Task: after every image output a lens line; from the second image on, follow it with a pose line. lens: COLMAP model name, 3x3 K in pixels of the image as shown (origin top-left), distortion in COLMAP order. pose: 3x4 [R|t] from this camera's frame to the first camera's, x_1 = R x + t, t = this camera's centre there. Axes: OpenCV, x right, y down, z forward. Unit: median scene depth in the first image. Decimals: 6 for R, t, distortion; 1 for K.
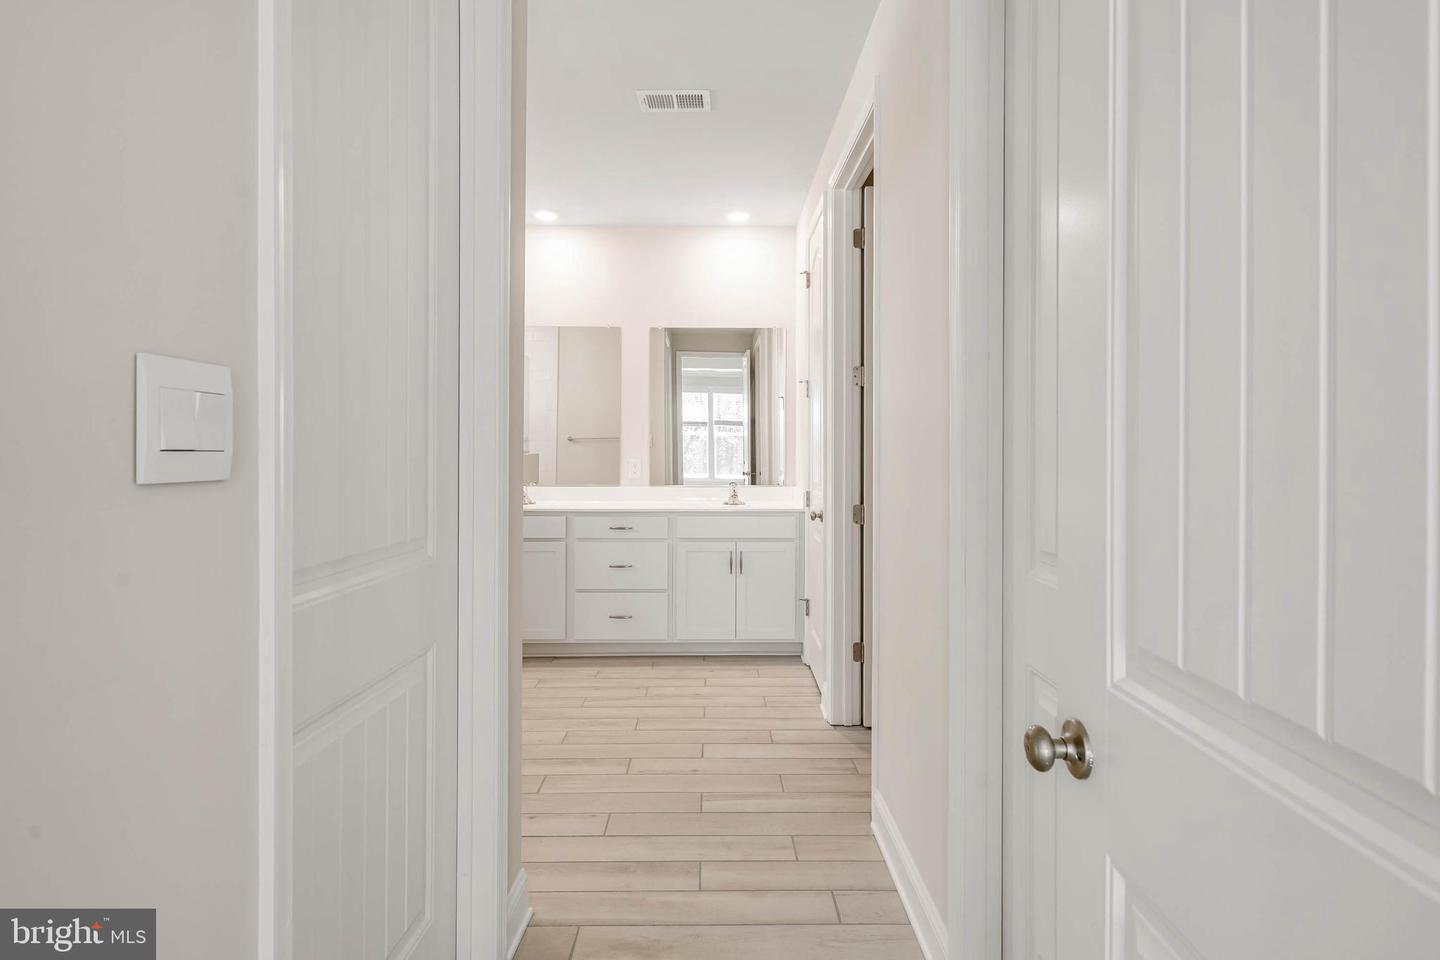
lens RADIAL K [[762.5, 0, 724.8], [0, 762.5, 454.1], [0, 0, 1]] dist [0.006155, 0.001685]
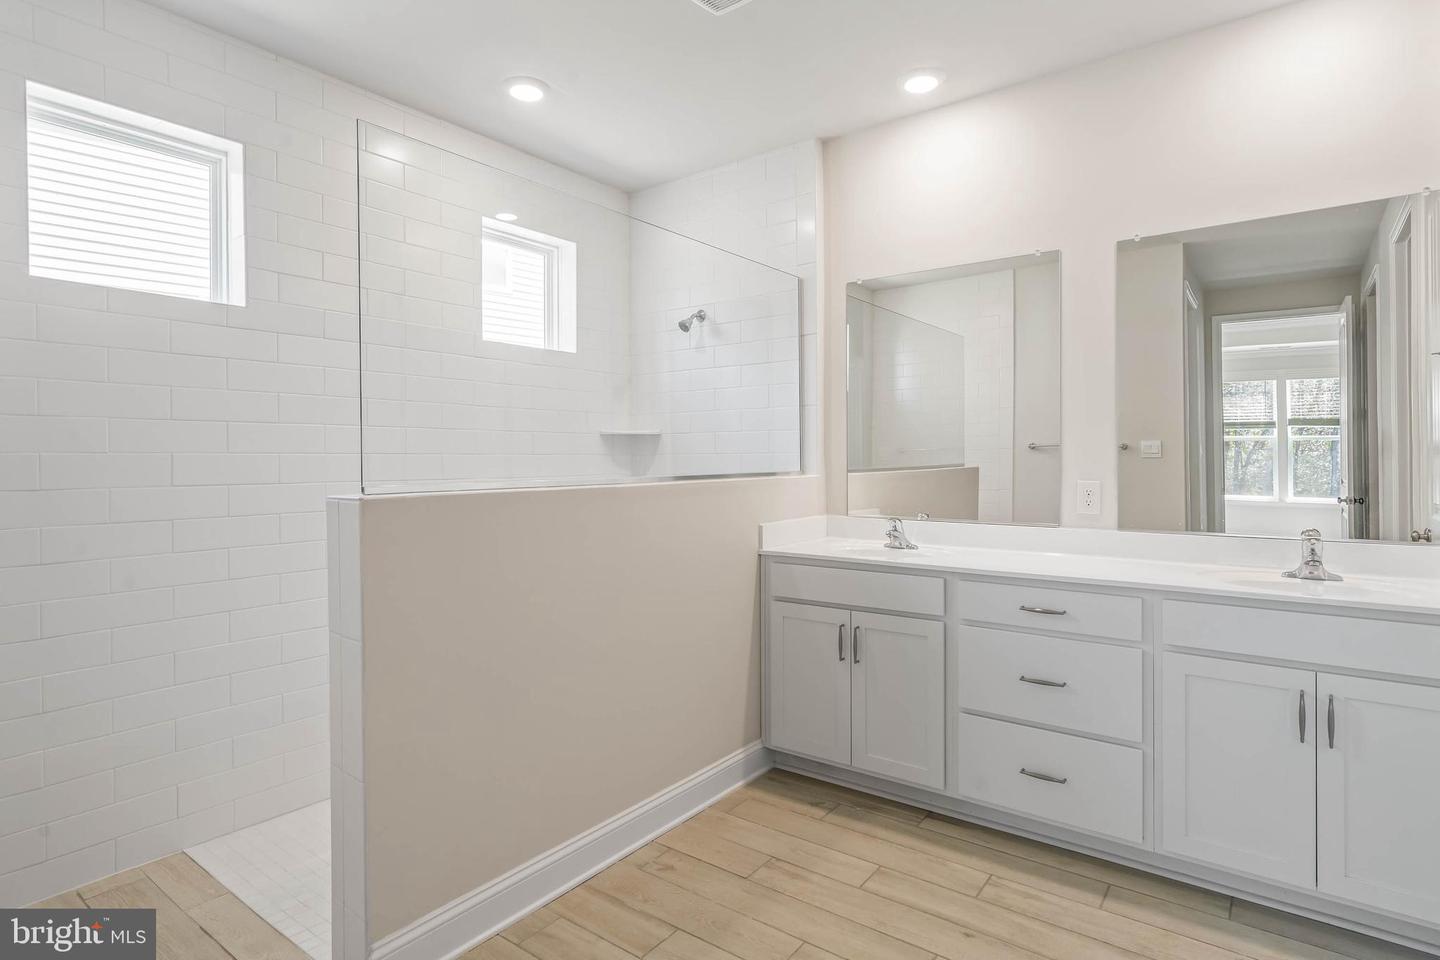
lens RADIAL K [[762.5, 0, 724.8], [0, 762.5, 454.1], [0, 0, 1]] dist [0.006155, 0.001685]
pose [[0.793421, -0.002150, -0.608669, 0.012562], [-0.004695, 0.999942, -0.009653, -0.006721], [0.608655, 0.010517, 0.793365, 0.397893]]
